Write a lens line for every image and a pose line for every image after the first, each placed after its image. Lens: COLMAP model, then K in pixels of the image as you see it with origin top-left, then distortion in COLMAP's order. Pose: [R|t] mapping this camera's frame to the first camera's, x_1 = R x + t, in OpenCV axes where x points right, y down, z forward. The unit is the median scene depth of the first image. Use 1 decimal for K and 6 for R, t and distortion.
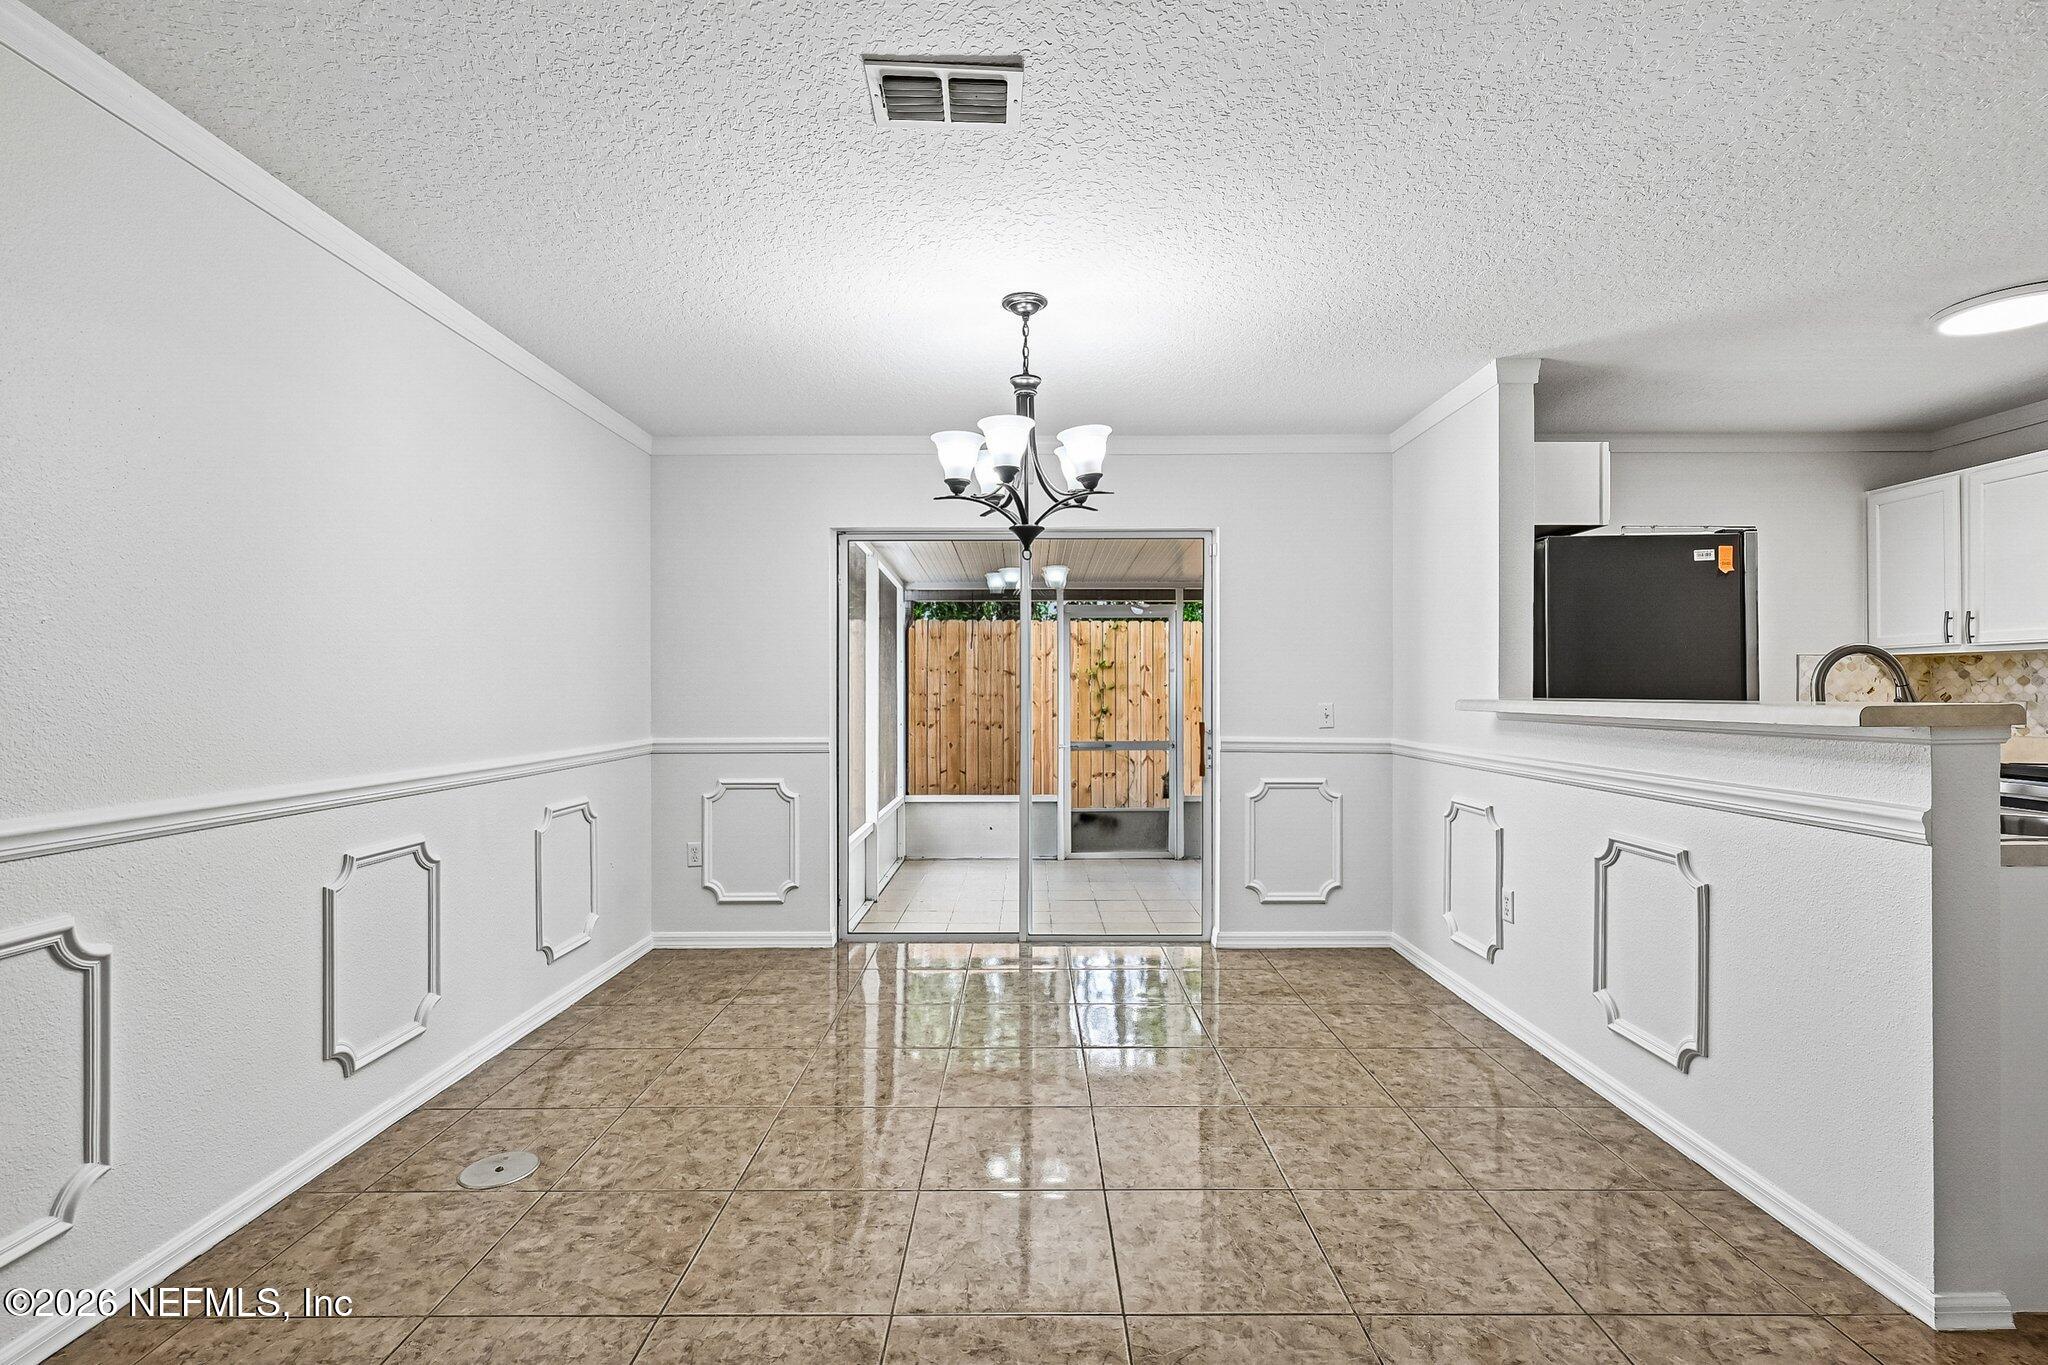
lens RADIAL K [[931.5, 0, 1043.8], [0, 931.5, 687.1], [0, 0, 1]] dist [-0.003897, 0.001428]
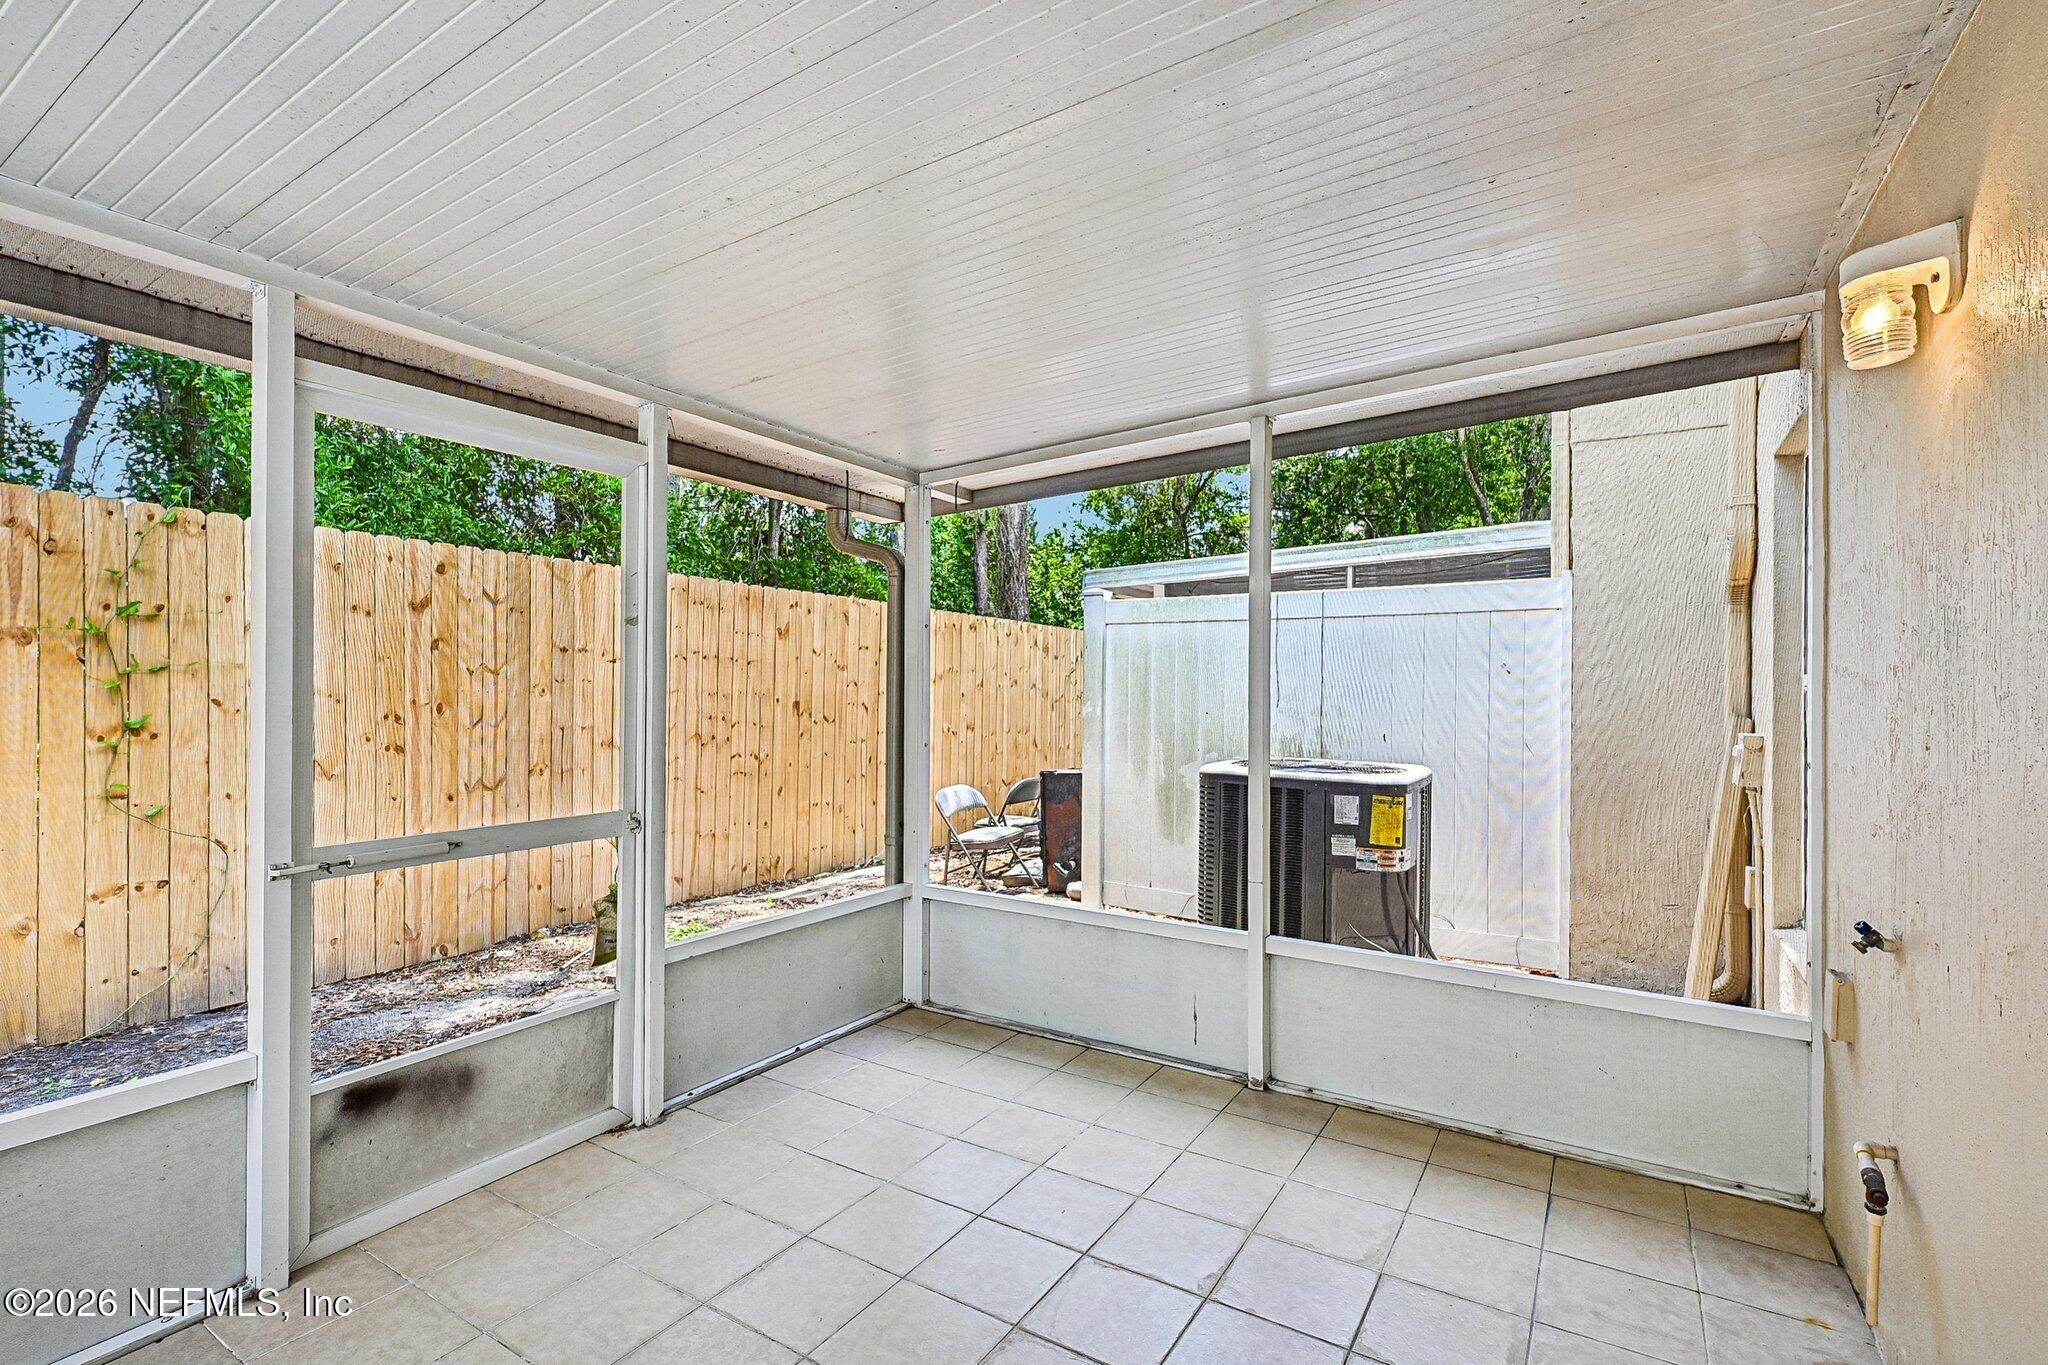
lens RADIAL K [[931.5, 0, 1029.1], [0, 931.5, 692.8], [0, 0, 1]] dist [-0.003897, 0.001428]
pose [[0.537334, 0.005923, 0.843349, -0.202003], [-0.012260, 0.999925, 0.000788, 0.017847], [-0.843280, -0.010763, 0.537366, 1.470760]]
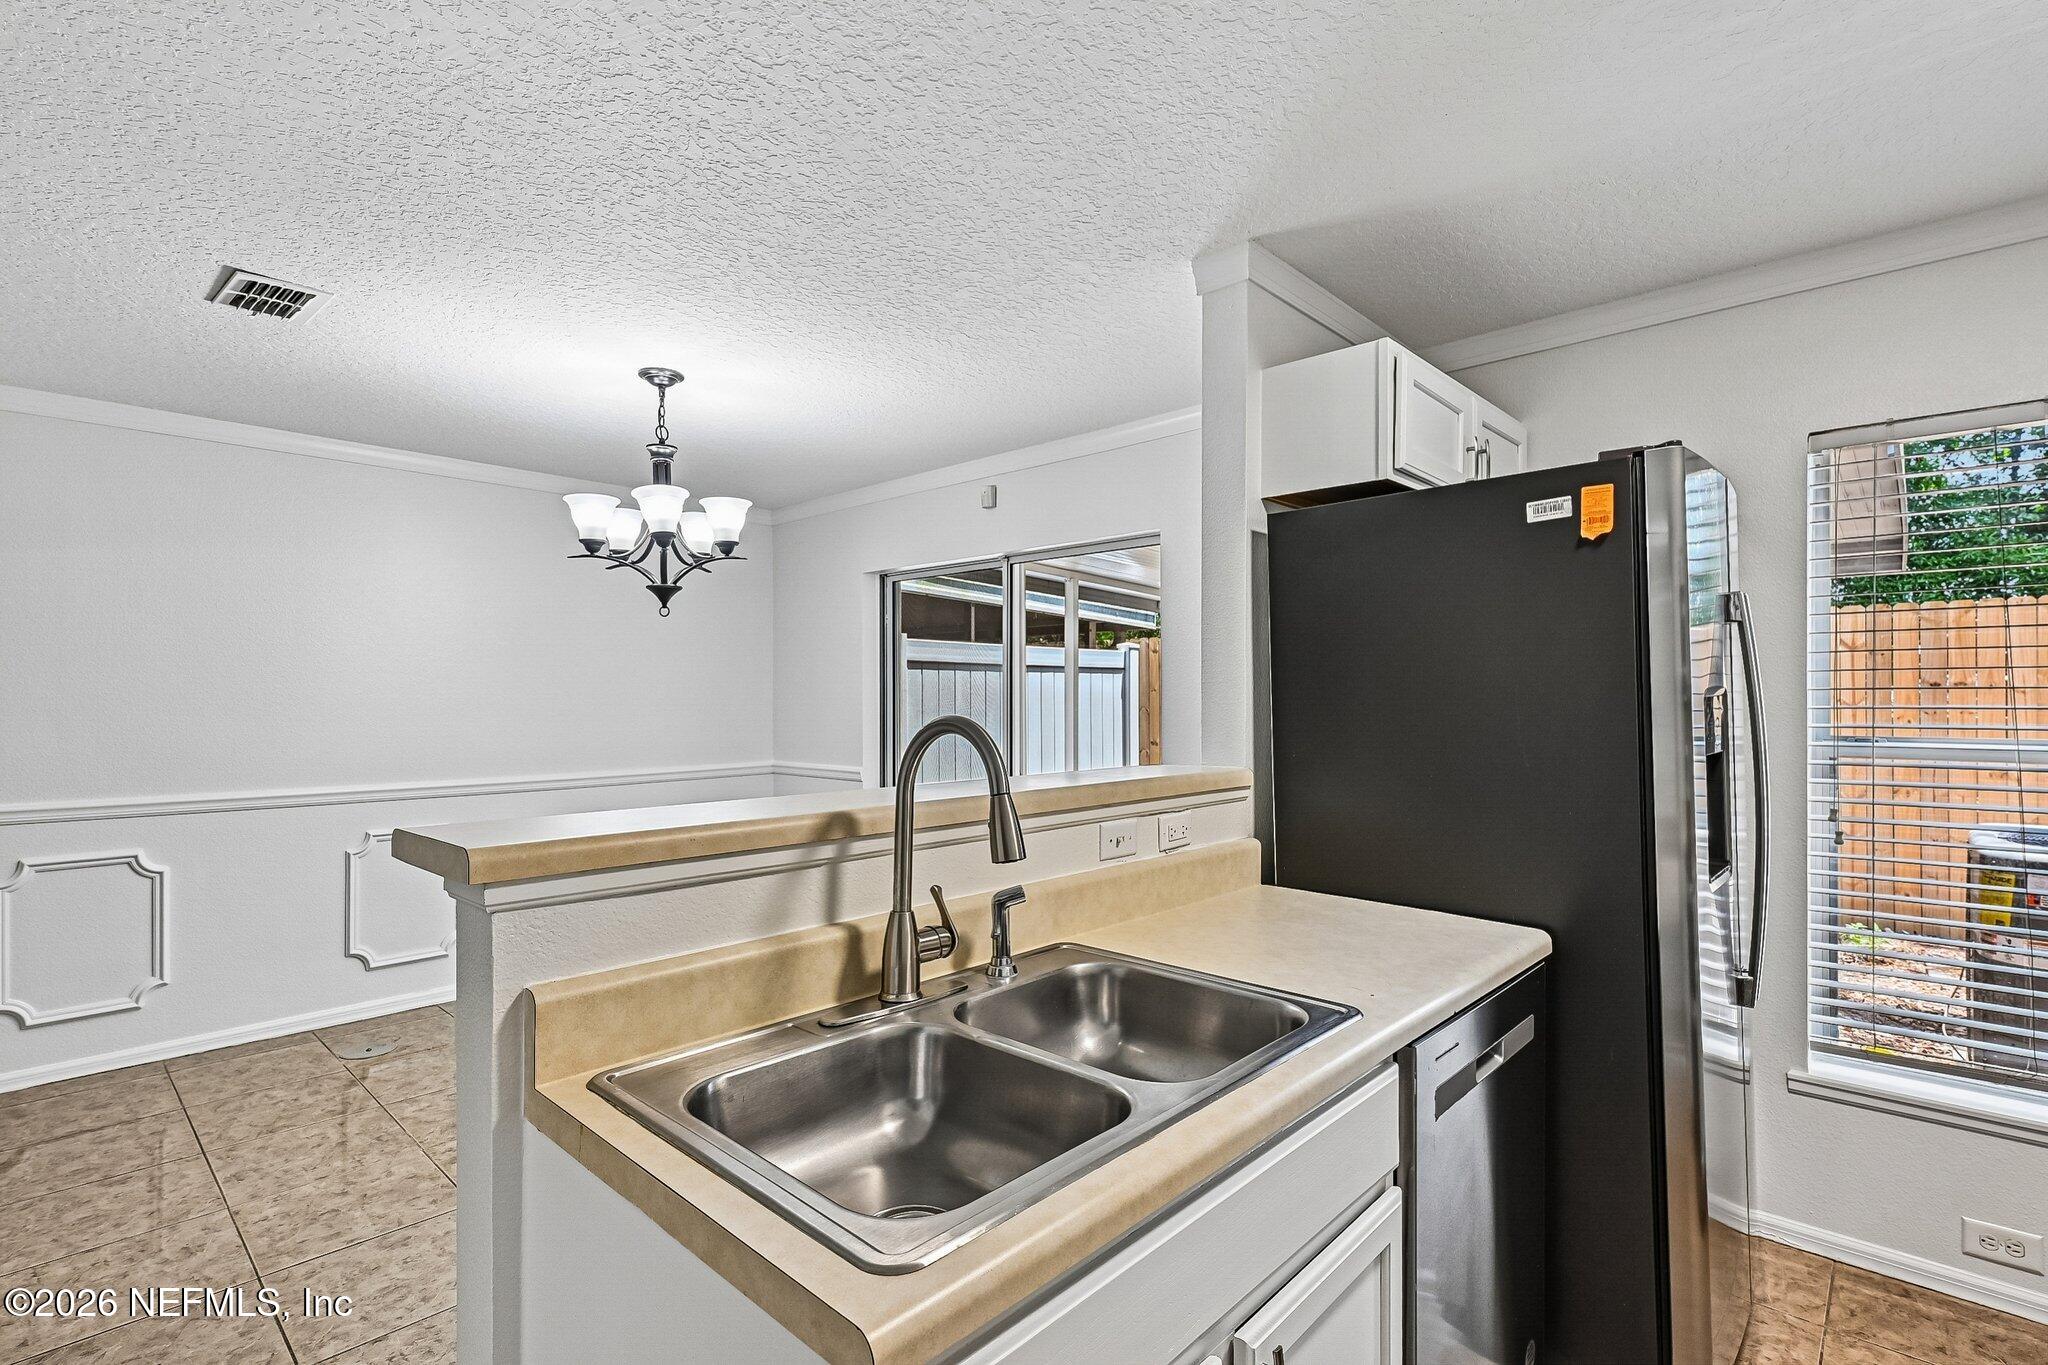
lens RADIAL K [[968.2, 0, 1023.0], [0, 968.2, 690.8], [0, 0, 1]] dist [-0.001580, -0.000049]
pose [[0.721687, -0.003648, -0.692210, 0.860415], [0.003458, 0.999993, -0.001666, -0.040468], [0.692211, -0.001191, 0.721694, 0.403382]]
